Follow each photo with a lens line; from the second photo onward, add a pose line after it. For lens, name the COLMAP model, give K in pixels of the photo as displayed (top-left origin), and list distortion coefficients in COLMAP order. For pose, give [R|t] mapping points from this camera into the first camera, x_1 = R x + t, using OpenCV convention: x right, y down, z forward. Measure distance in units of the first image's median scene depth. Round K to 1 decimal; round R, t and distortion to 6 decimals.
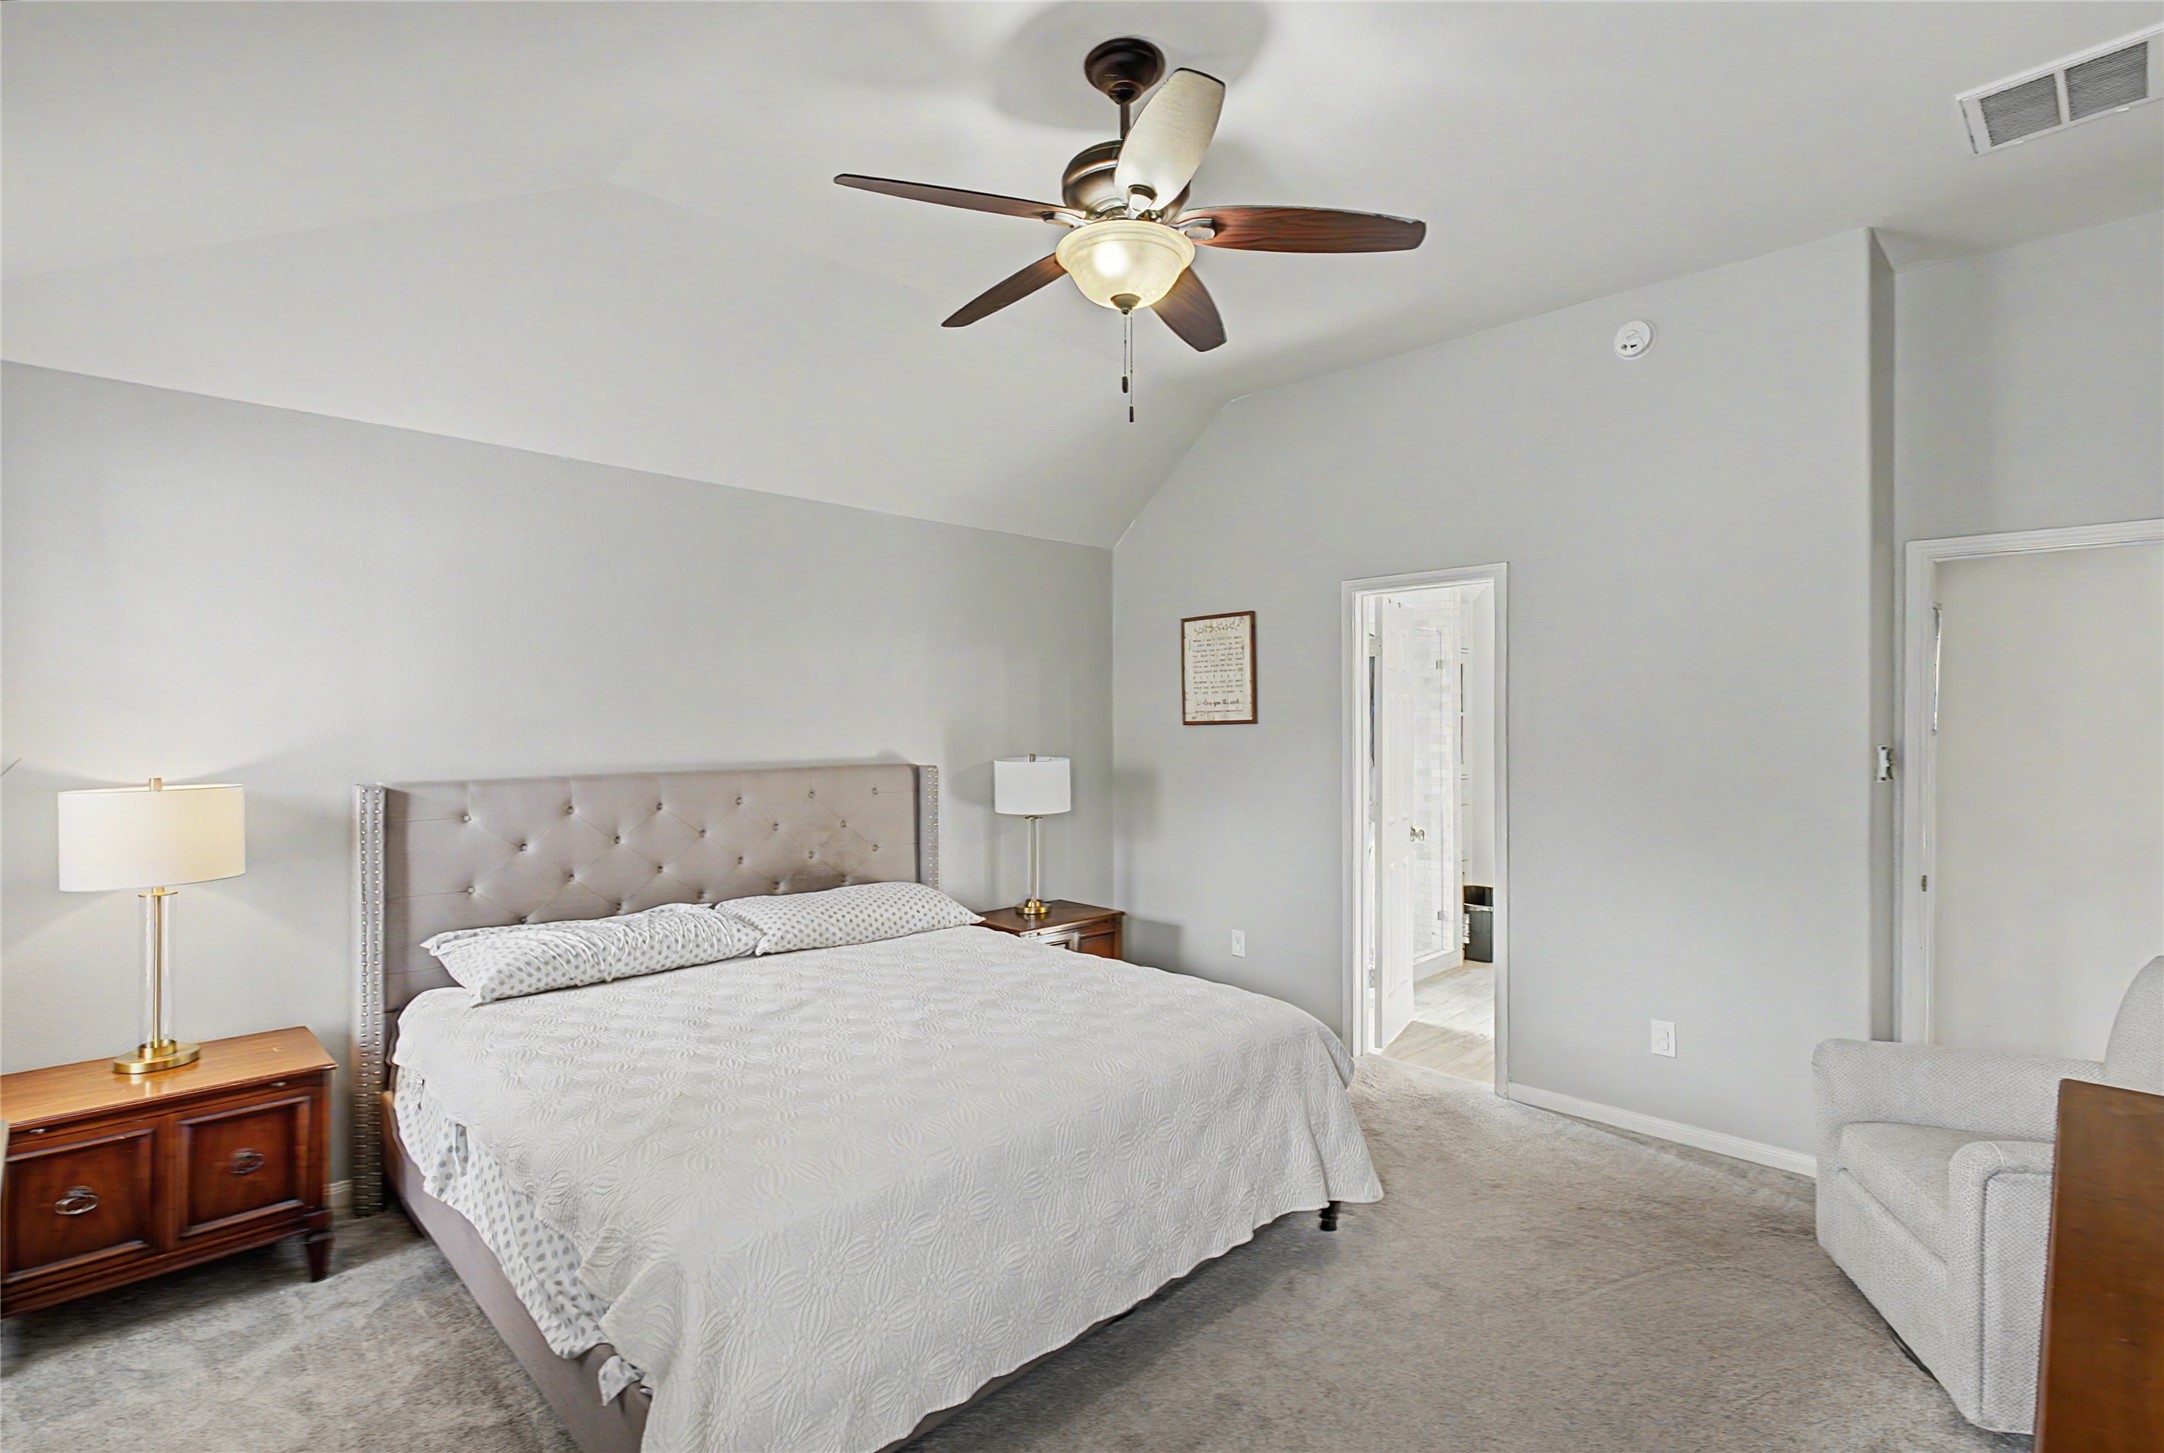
lens RADIAL K [[1018.2, 0, 1077.6], [0, 1018.2, 718.0], [0, 0, 1]] dist [-0.010751, 0.004848]
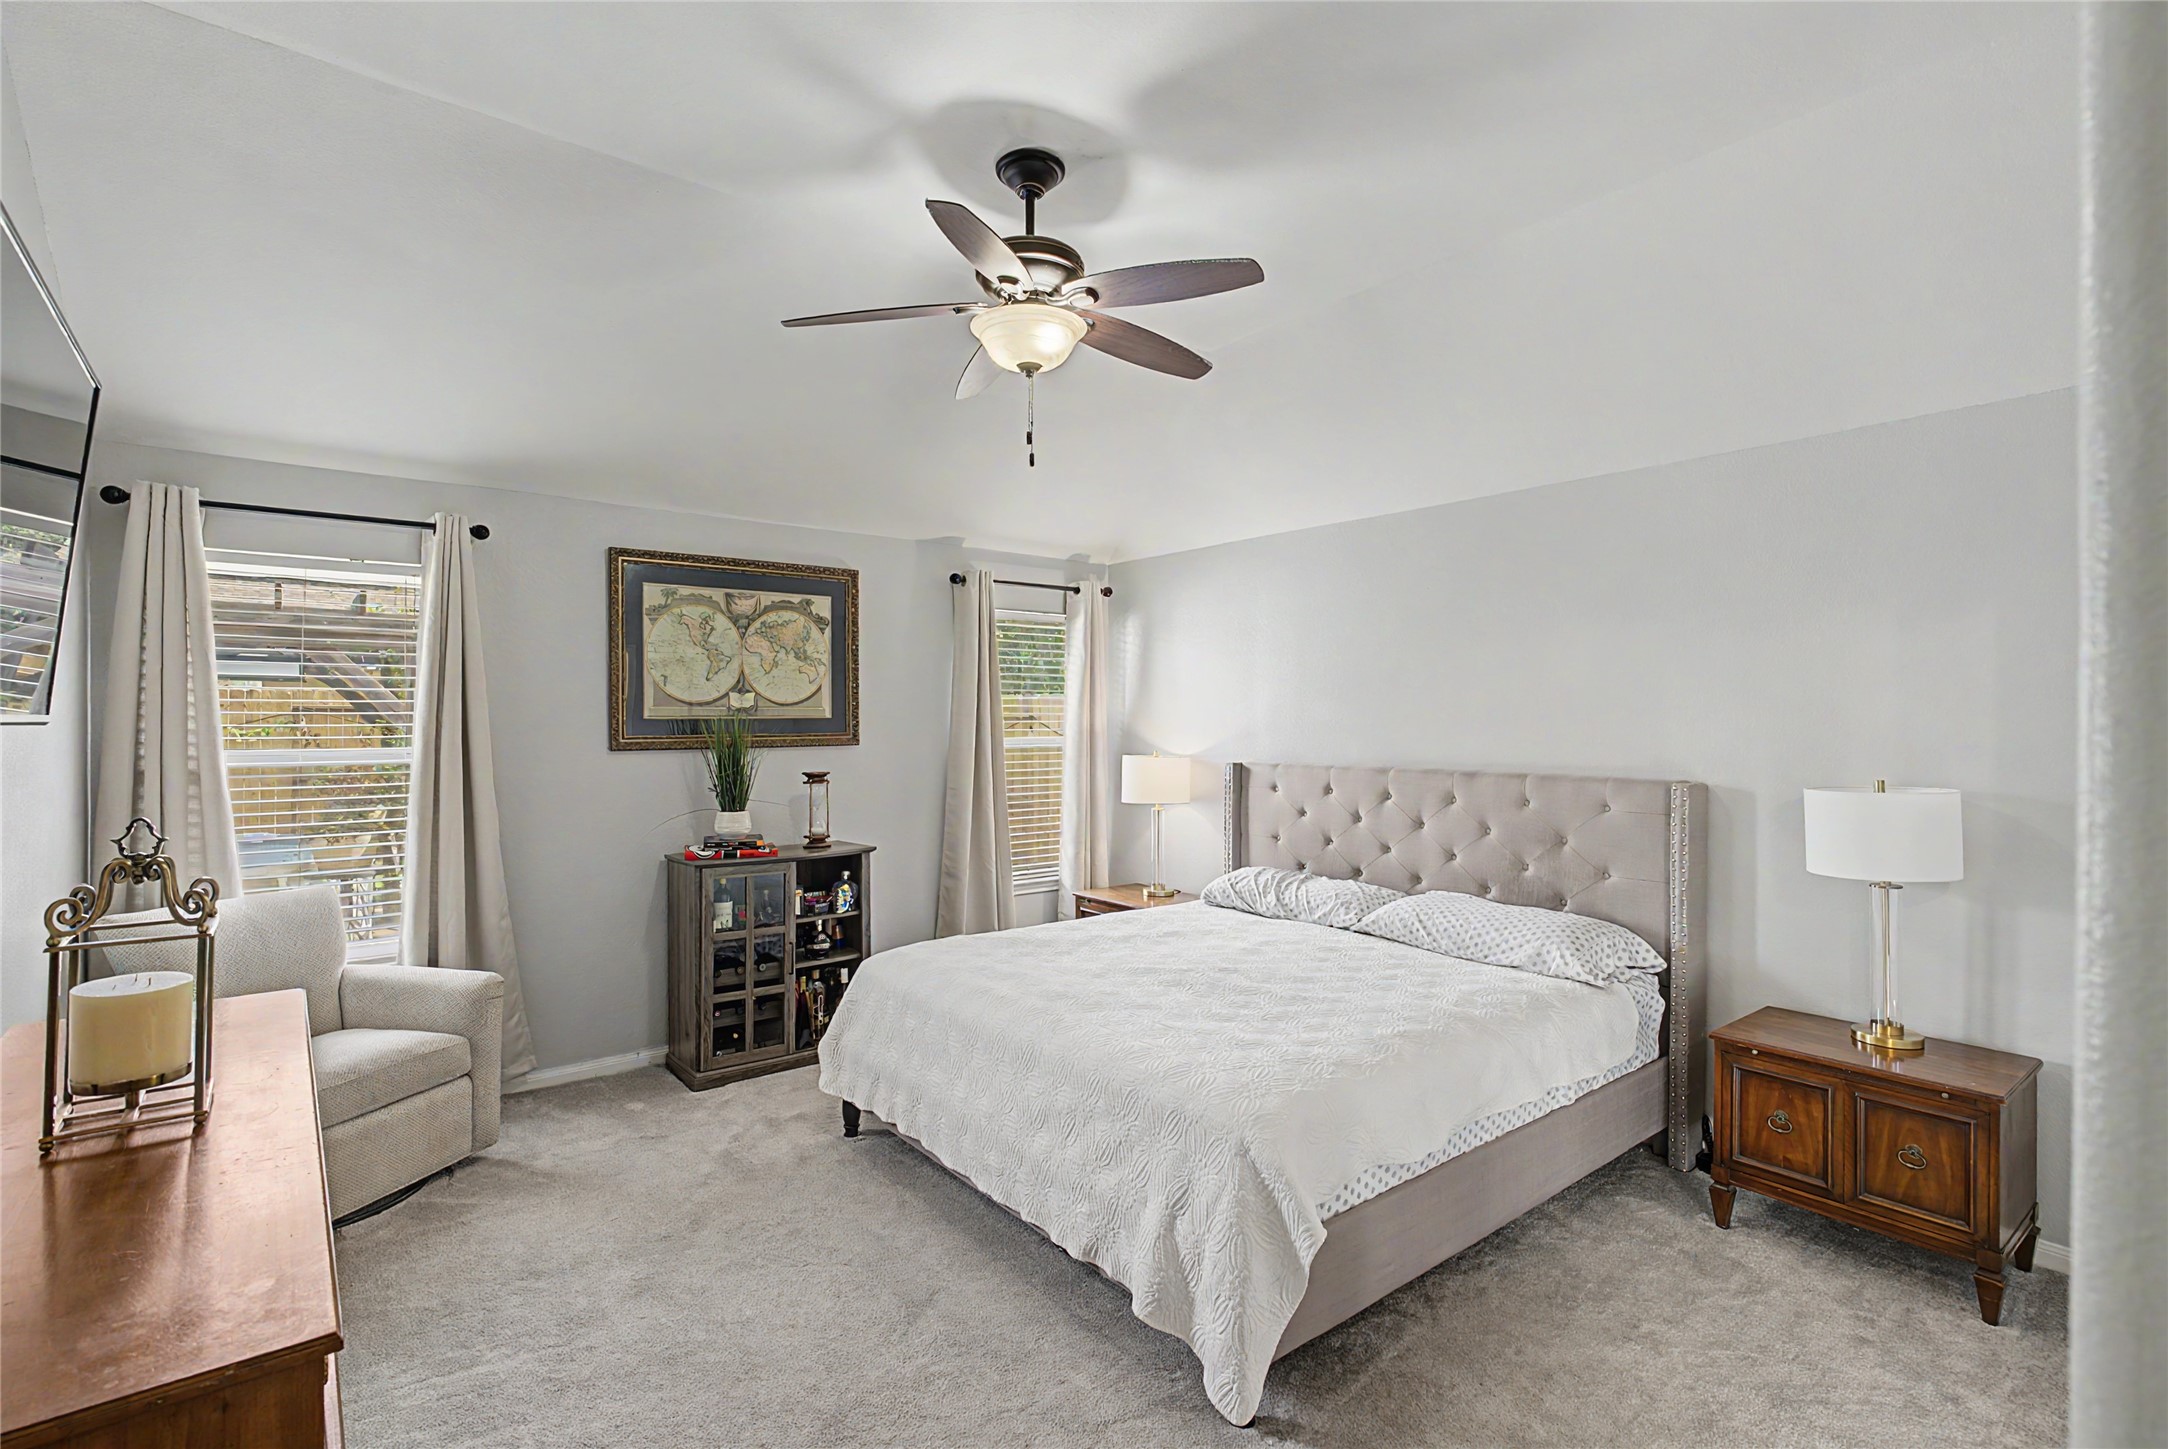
lens RADIAL K [[1020.0, 0, 1080.6], [0, 1020.0, 722.6], [0, 0, 1]] dist [-0.010751, 0.004848]
pose [[-0.109421, 0.001082, -0.993995, 0.749497], [-0.002193, 0.999997, 0.001330, 0.001220], [0.993993, 0.002325, -0.109419, 0.732939]]
